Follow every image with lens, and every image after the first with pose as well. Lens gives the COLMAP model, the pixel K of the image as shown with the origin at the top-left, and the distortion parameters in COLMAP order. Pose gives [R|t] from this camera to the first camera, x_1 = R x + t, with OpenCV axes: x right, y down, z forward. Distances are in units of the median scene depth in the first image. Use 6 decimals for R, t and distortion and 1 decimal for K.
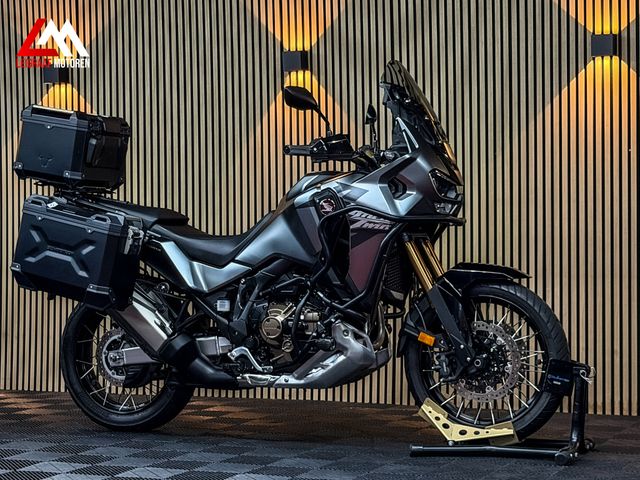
lens RADIAL K [[1444.9, 0, 320.0], [0, 1444.9, 240.0], [0, 0, 1]] dist [0.095612, 0.275857]
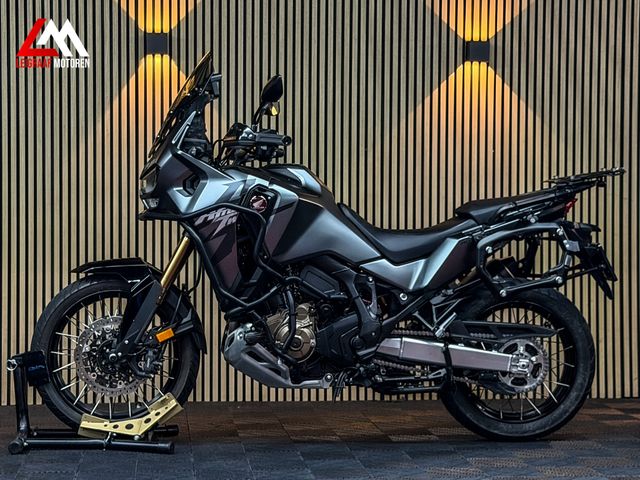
lens RADIAL K [[1457.2, 0, 320.0], [0, 1457.2, 240.0], [0, 0, 1]] dist [0.107149, 0.502632]
pose [[0.873940, 0.002426, 0.486027, -0.486296], [-0.007205, 0.999942, 0.007964, -0.004766], [-0.485980, -0.010462, 0.873907, 0.141038]]
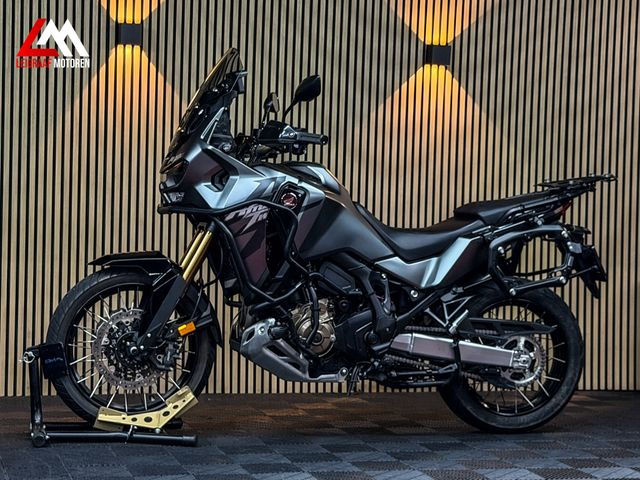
lens RADIAL K [[1457.2, 0, 320.0], [0, 1457.2, 240.0], [0, 0, 1]] dist [0.107149, 0.502632]
pose [[0.782378, 0.014414, 0.622637, -0.640286], [-0.029256, 0.999479, 0.013625, -0.008258], [-0.622116, -0.028876, 0.782392, 0.219640]]
